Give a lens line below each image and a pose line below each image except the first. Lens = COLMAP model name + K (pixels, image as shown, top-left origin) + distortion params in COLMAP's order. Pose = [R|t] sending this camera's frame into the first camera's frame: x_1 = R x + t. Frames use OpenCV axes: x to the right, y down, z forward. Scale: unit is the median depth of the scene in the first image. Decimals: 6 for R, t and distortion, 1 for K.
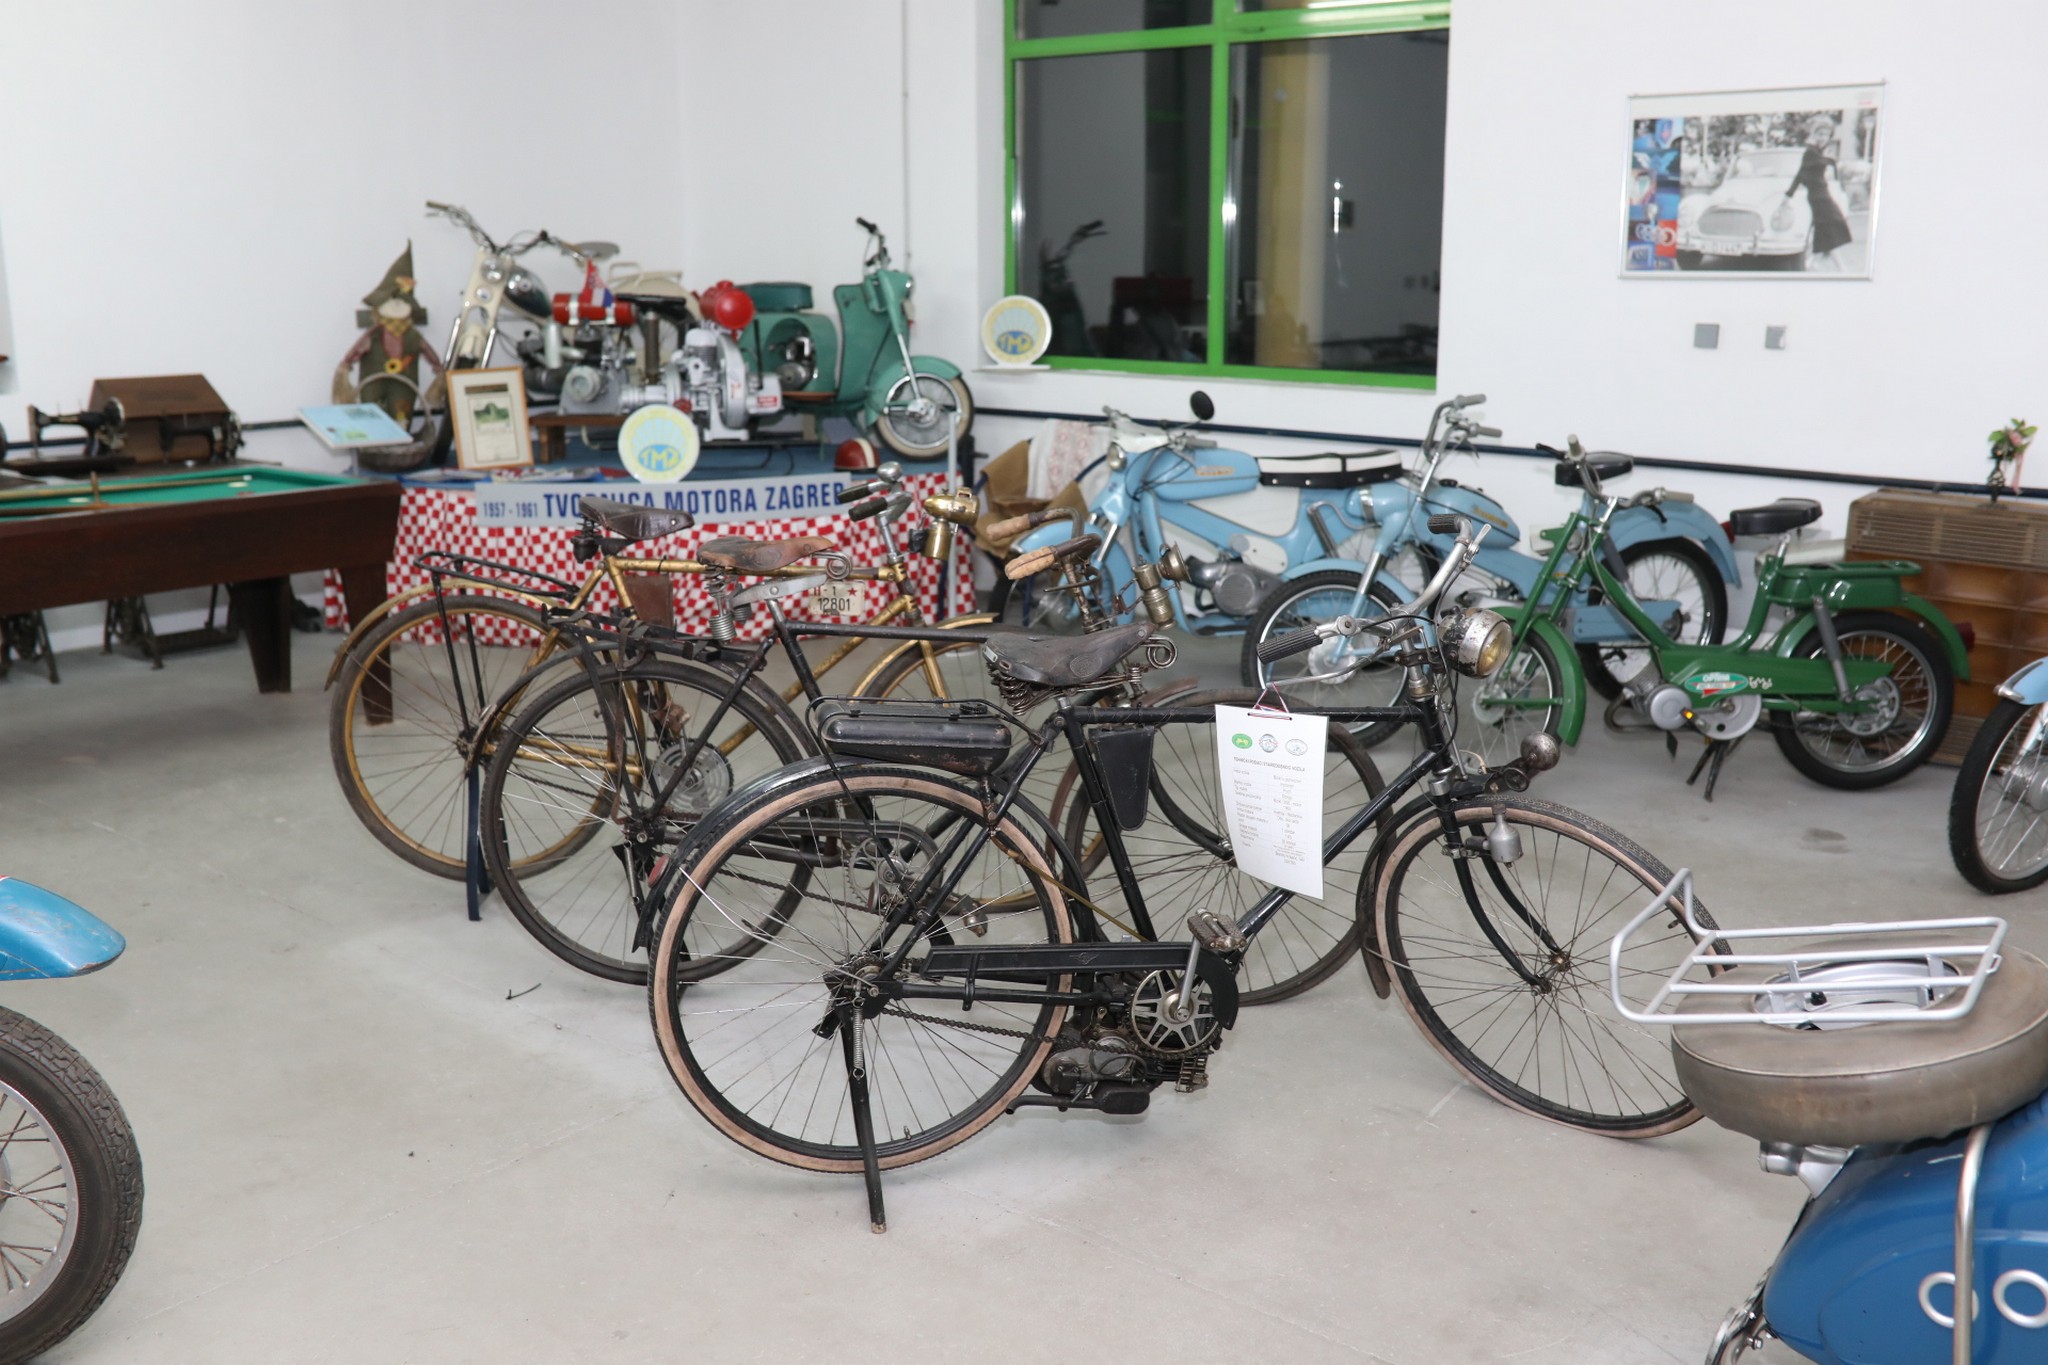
lens RADIAL K [[1950.6, 0, 1024.0], [0, 1950.6, 682.5], [0, 0, 1]] dist [-0.064961, 0.096110]
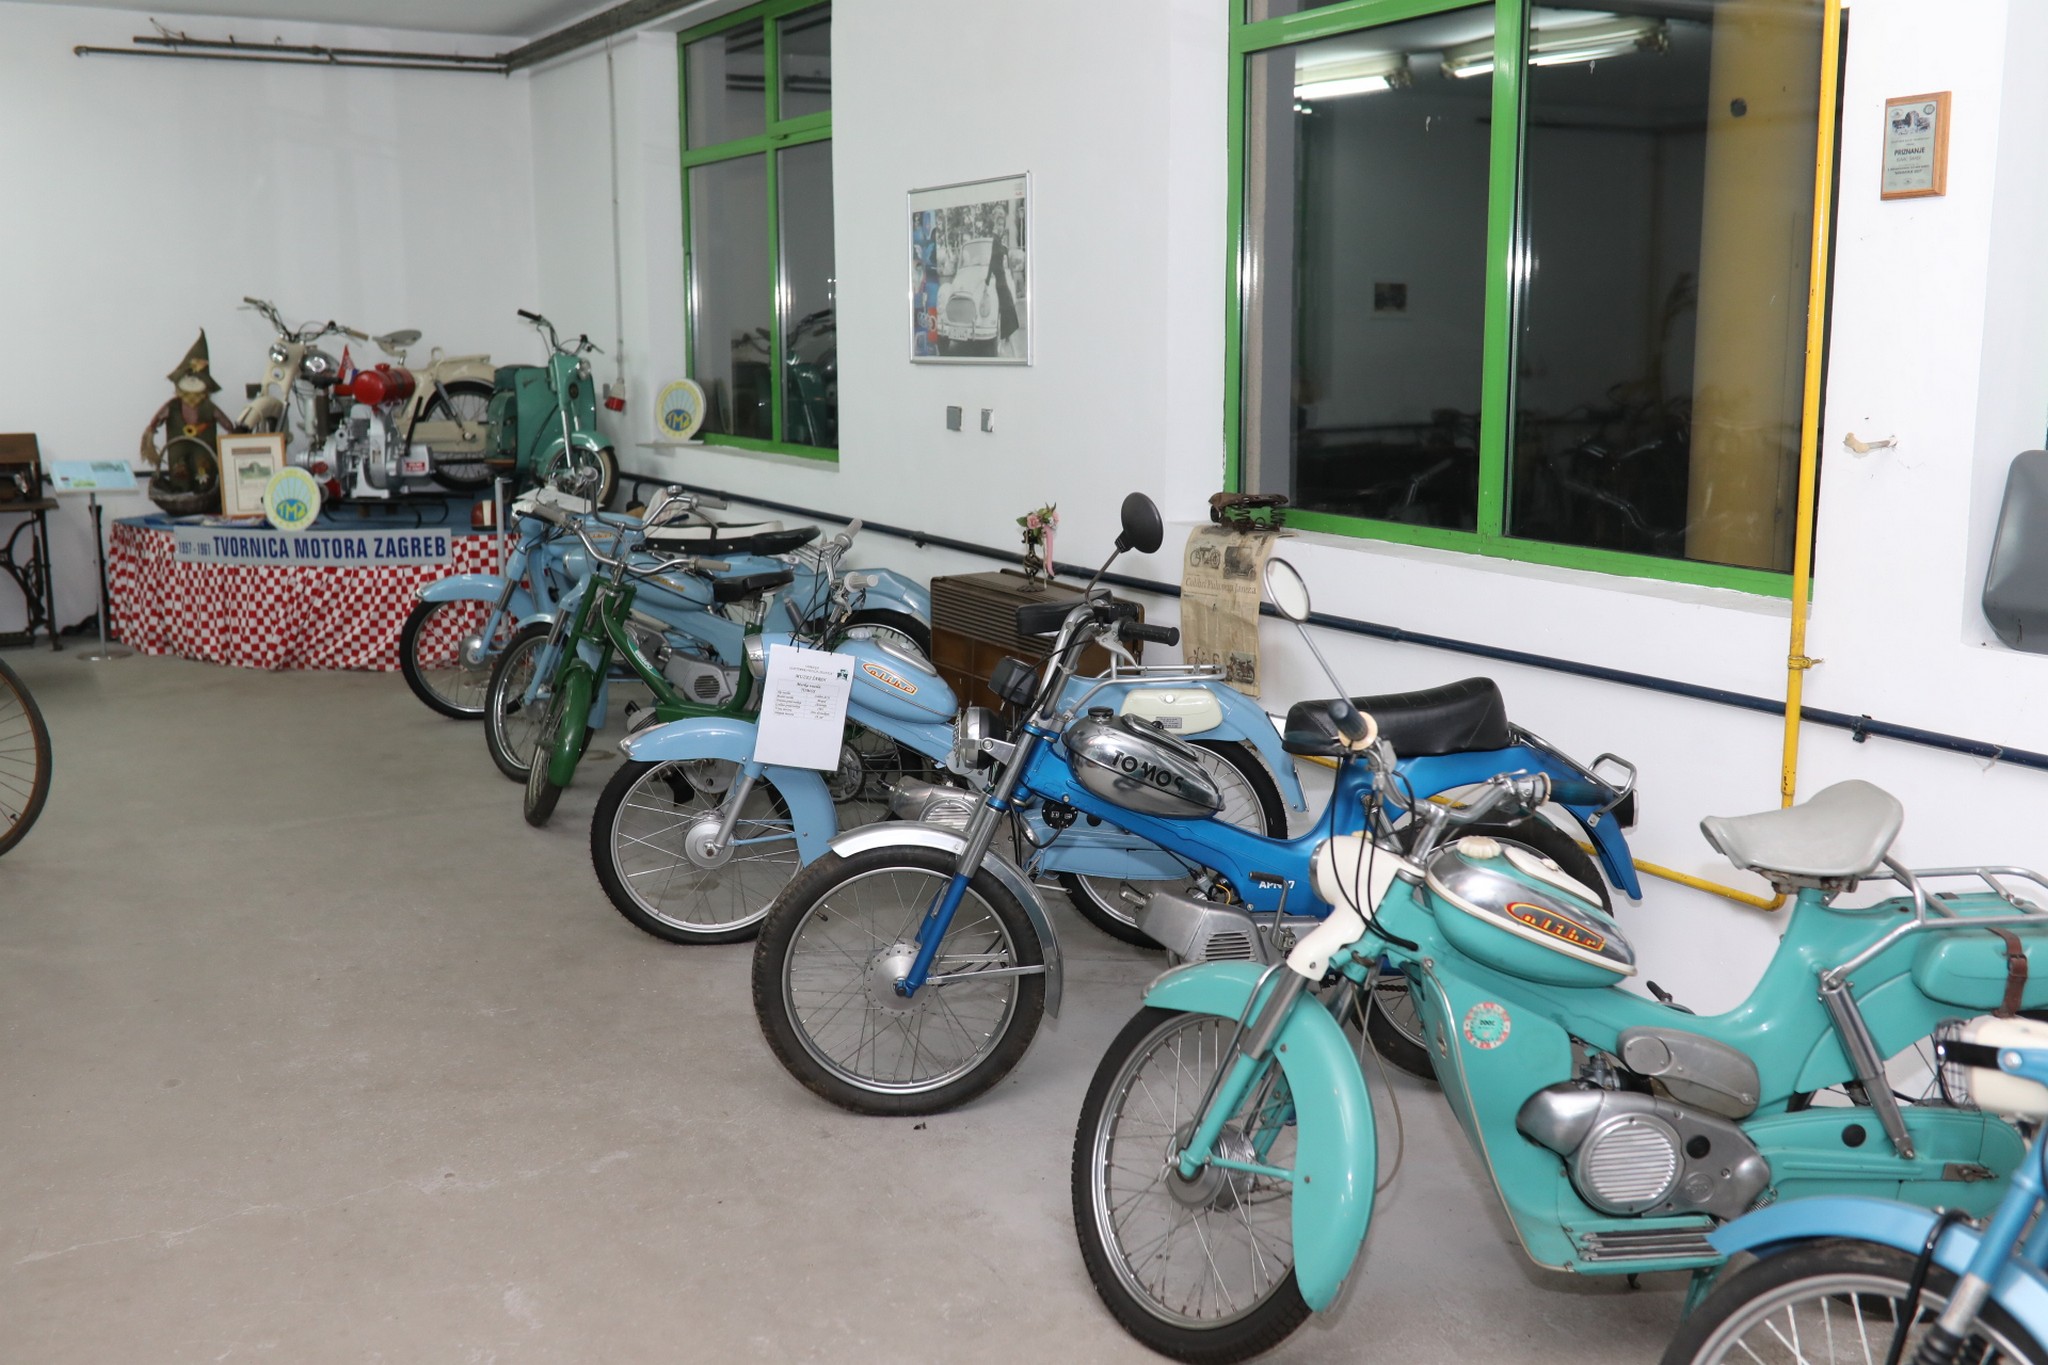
lens RADIAL K [[1950.6, 0, 1024.0], [0, 1950.6, 682.5], [0, 0, 1]] dist [-0.064961, 0.096110]
pose [[0.936965, 0.062502, -0.343788, 0.648364], [-0.076855, 0.996641, -0.028270, -0.010302], [0.340867, 0.052910, 0.938622, 0.037544]]
